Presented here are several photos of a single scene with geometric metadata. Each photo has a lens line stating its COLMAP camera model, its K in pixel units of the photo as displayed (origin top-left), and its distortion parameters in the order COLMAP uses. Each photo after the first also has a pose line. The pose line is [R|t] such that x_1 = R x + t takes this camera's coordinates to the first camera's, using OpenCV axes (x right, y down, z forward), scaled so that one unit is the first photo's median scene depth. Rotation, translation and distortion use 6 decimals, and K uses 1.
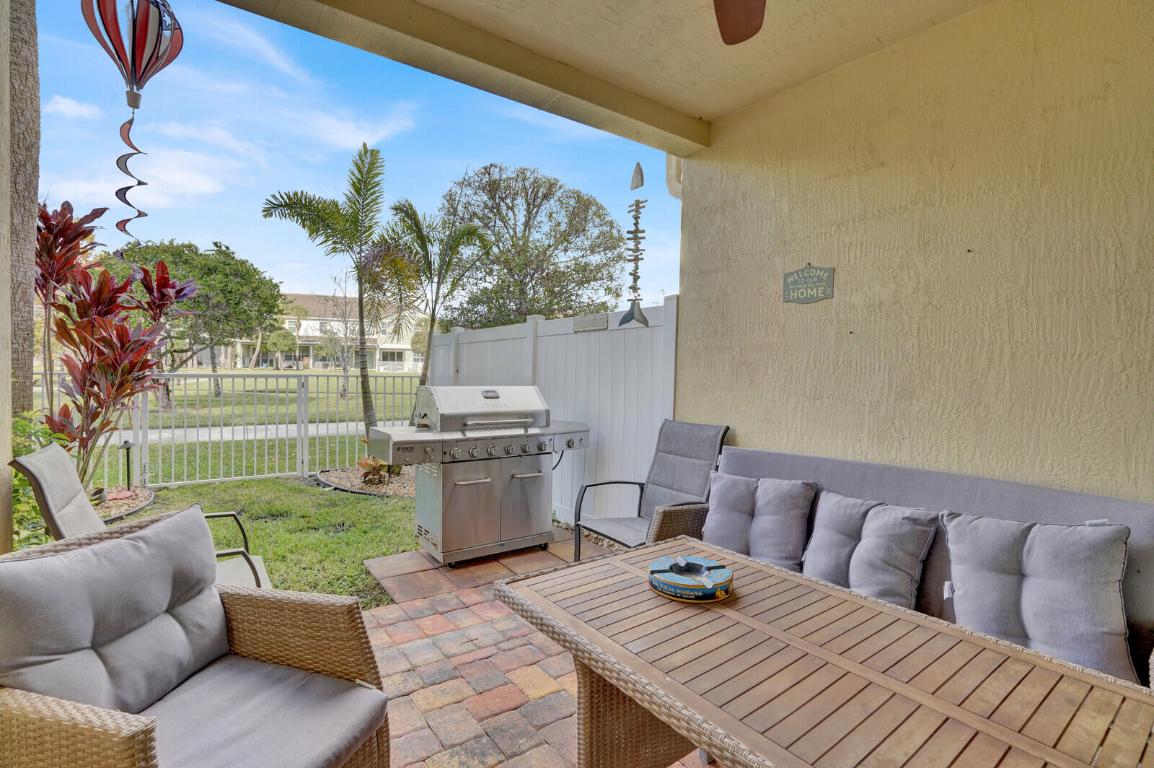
lens RADIAL K [[542.3, 0, 574.0], [0, 542.3, 381.4], [0, 0, 1]] dist [-0.053918, 0.020055]
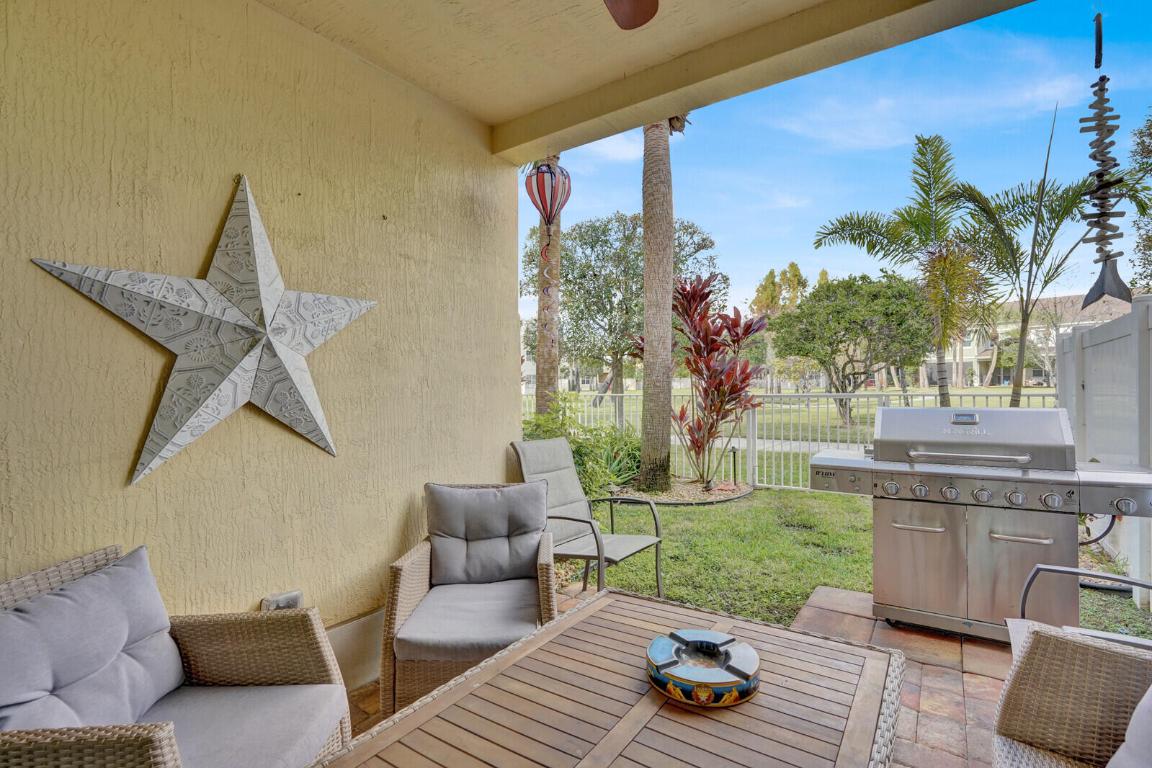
lens RADIAL K [[541.4, 0, 573.0], [0, 541.4, 381.4], [0, 0, 1]] dist [-0.053918, 0.020055]
pose [[0.324851, -0.031602, -0.945237, 0.363326], [-0.002664, 0.999407, -0.034328, -0.001640], [0.945761, 0.013669, 0.324574, 0.242211]]
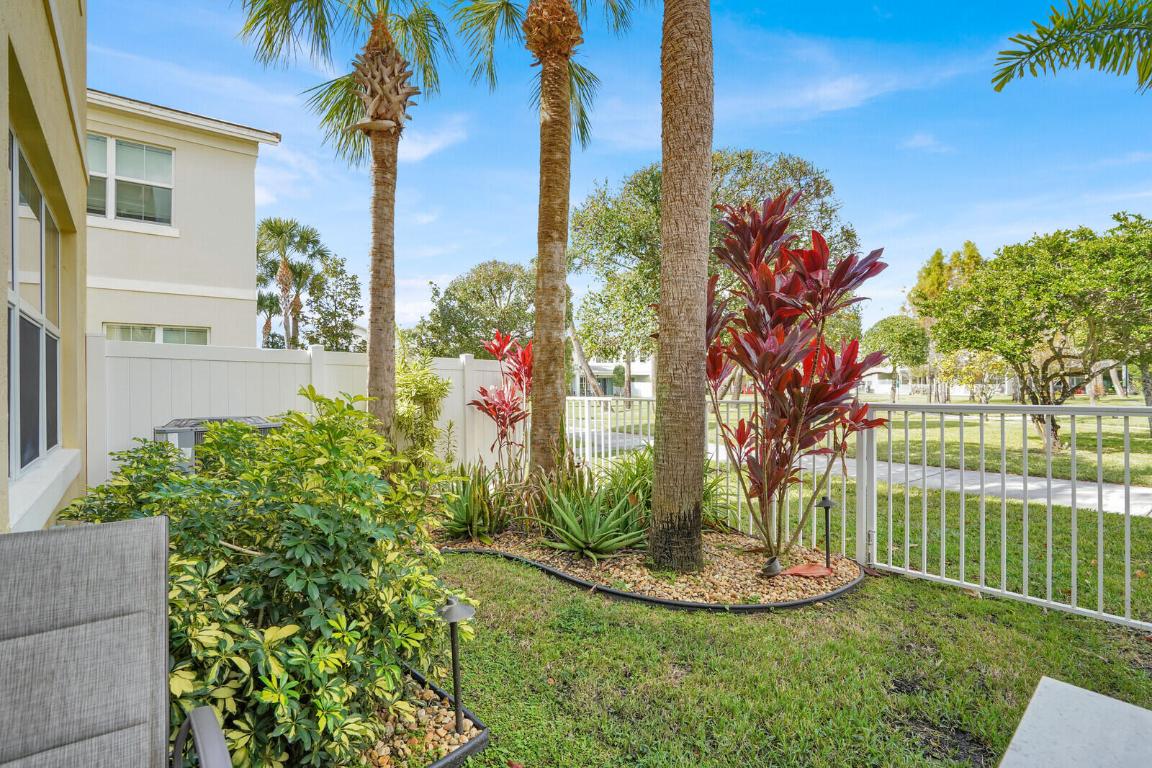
lens RADIAL K [[541.4, 0, 573.0], [0, 541.4, 381.4], [0, 0, 1]] dist [-0.053918, 0.020055]
pose [[0.076148, -0.033392, -0.996537, -0.177703], [-0.022297, 0.999132, -0.035183, -0.015259], [0.996847, 0.024899, 0.075337, 0.757398]]
